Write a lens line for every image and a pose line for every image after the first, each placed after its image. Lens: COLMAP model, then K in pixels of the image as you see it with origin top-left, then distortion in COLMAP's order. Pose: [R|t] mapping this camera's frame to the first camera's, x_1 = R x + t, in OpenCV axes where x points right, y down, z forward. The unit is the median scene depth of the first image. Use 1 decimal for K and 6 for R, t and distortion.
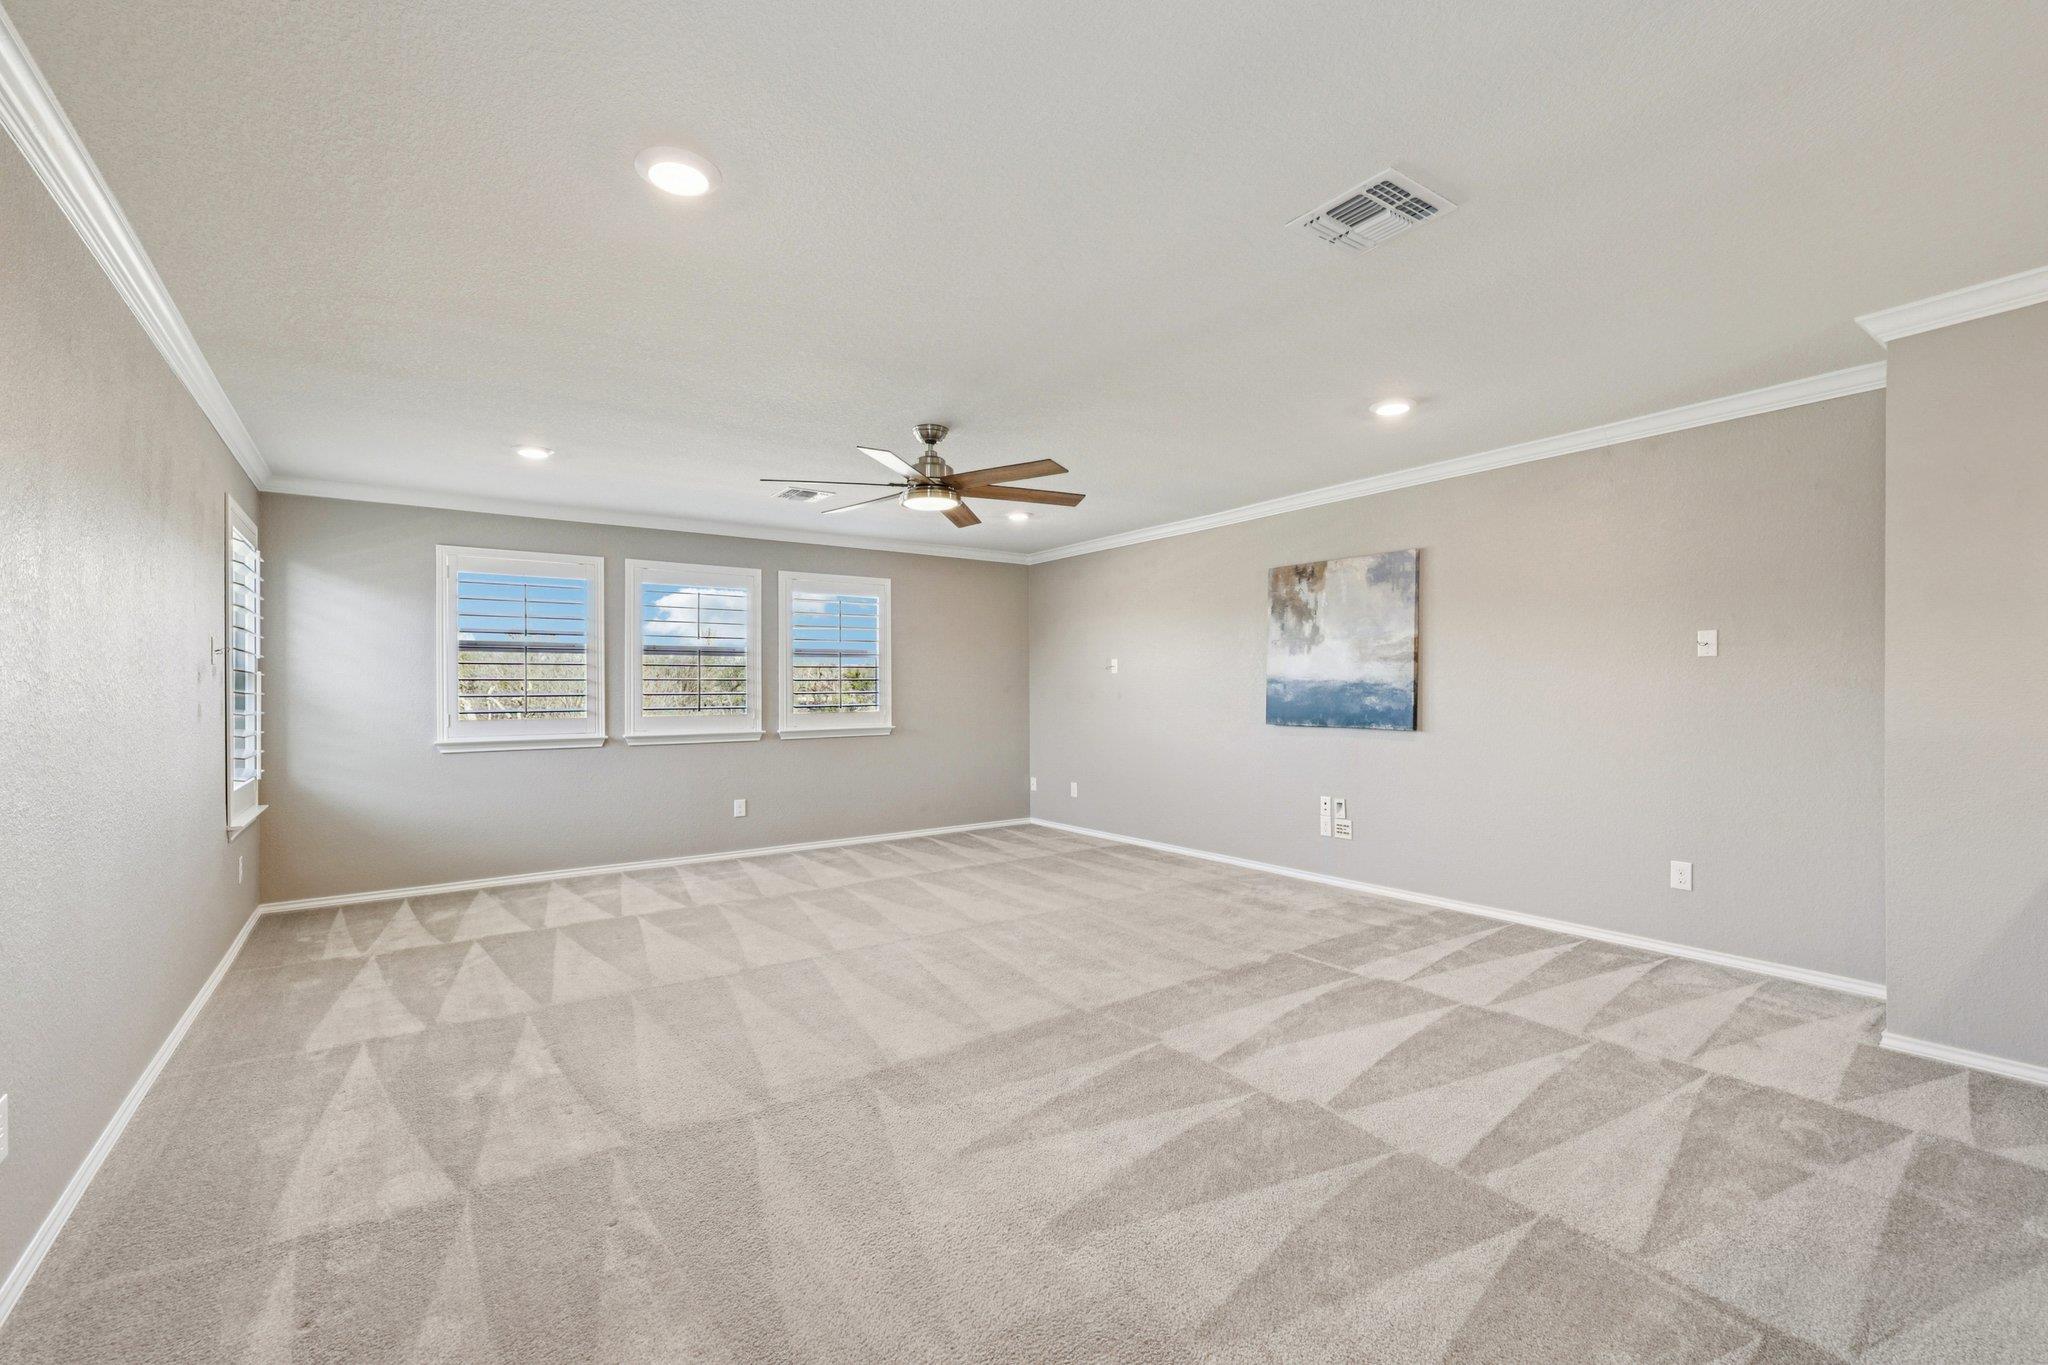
lens RADIAL K [[880.5, 0, 1025.4], [0, 880.5, 691.2], [0, 0, 1]] dist [0.003390, -0.000802]
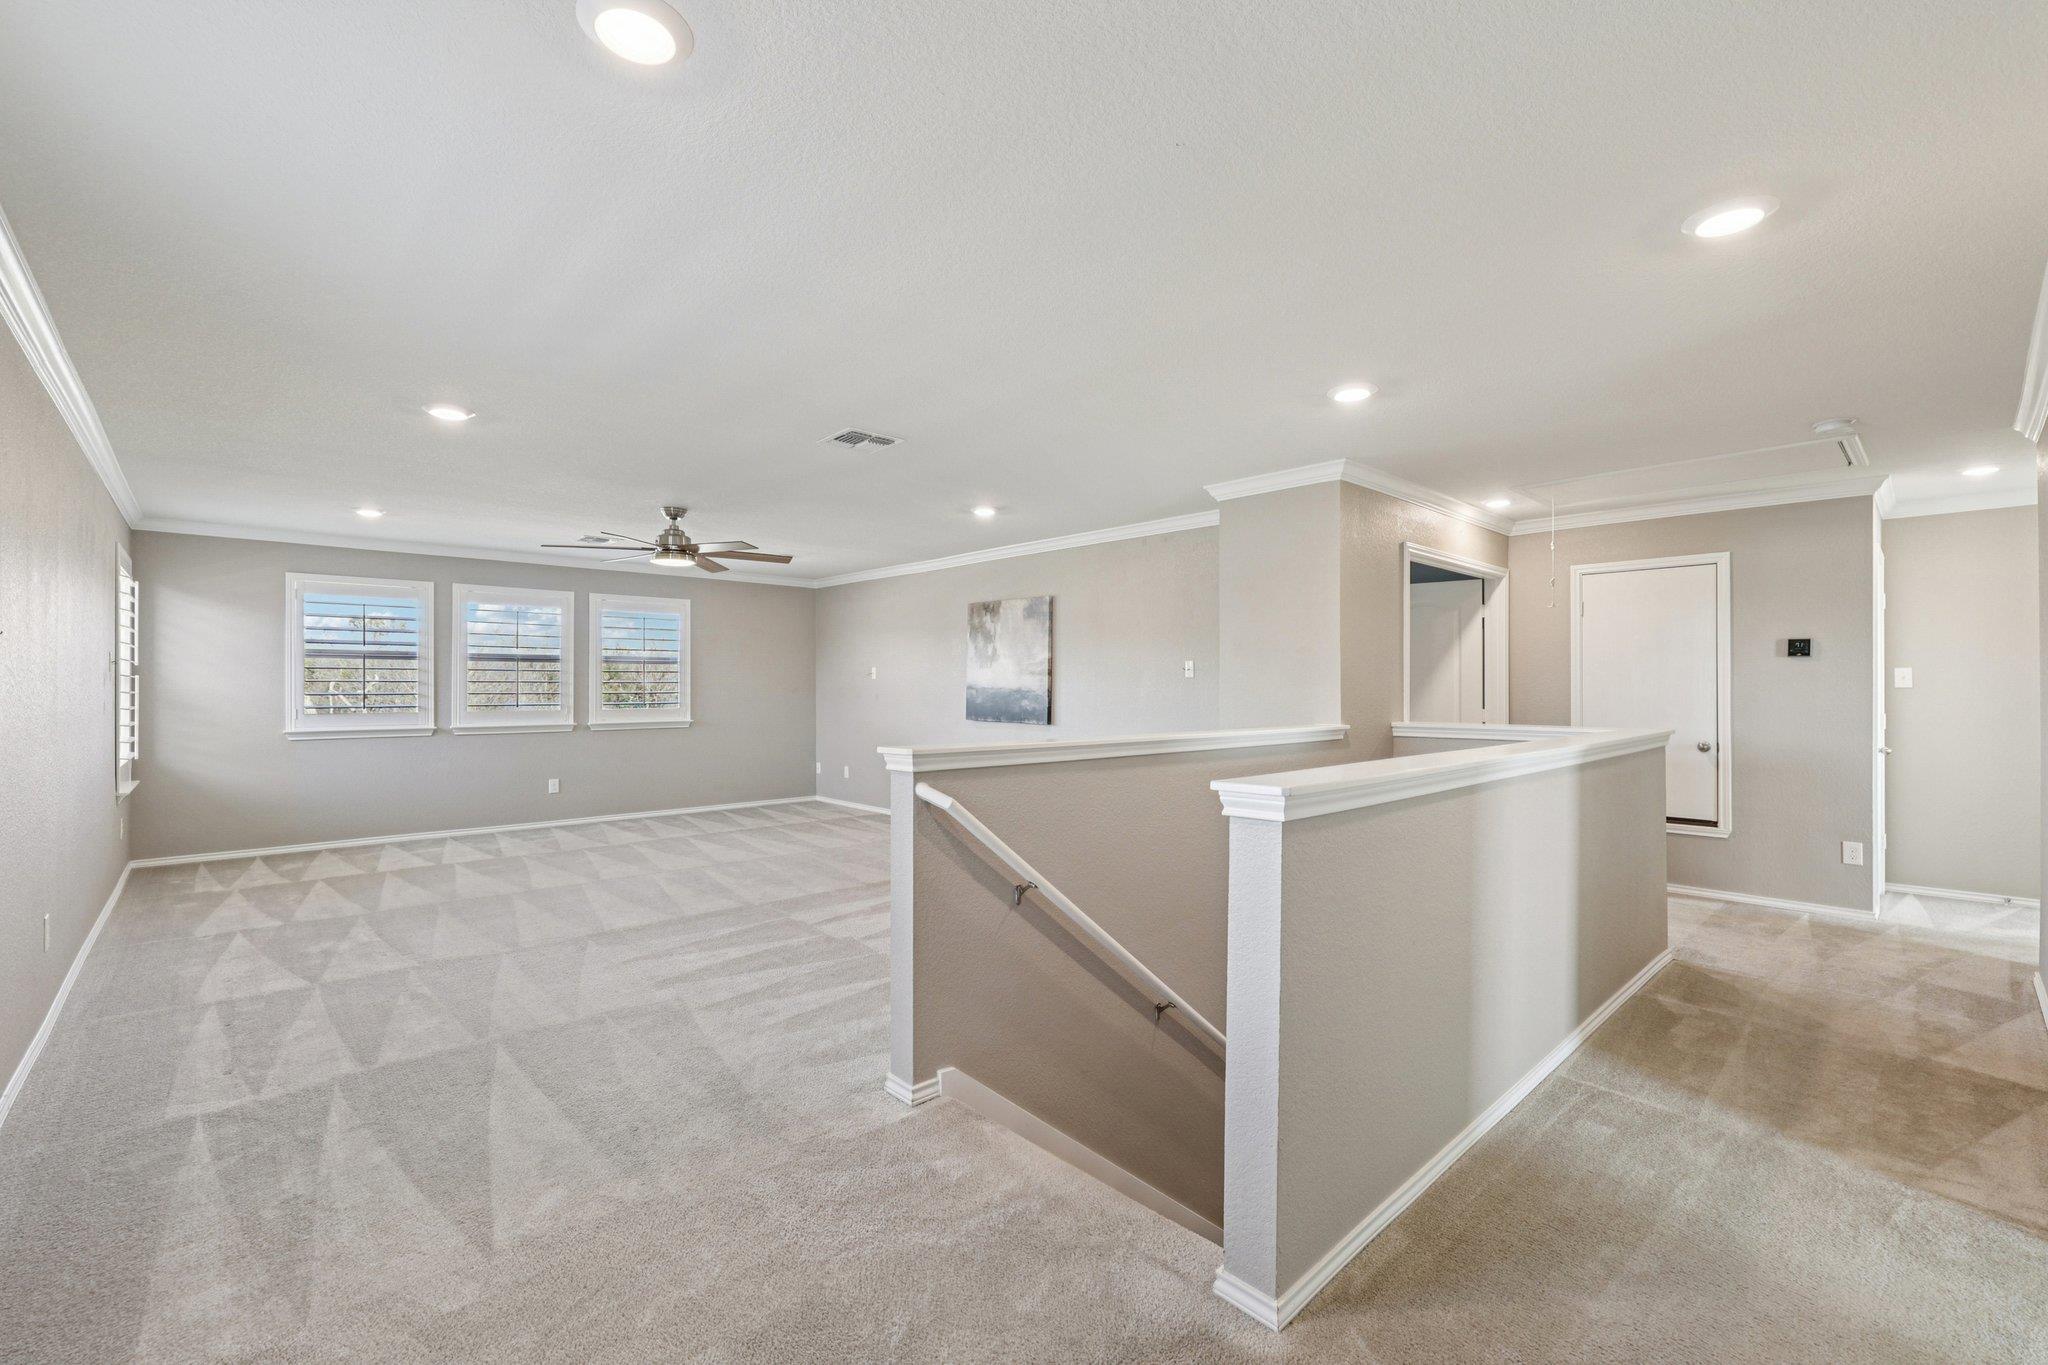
lens RADIAL K [[880.5, 0, 1033.4], [0, 880.5, 691.7], [0, 0, 1]] dist [0.003390, -0.000802]
pose [[0.992030, 0.008053, 0.125742, 0.234567], [-0.008699, 0.999952, 0.004589, -0.013892], [-0.125699, -0.005646, 0.992052, -0.387740]]
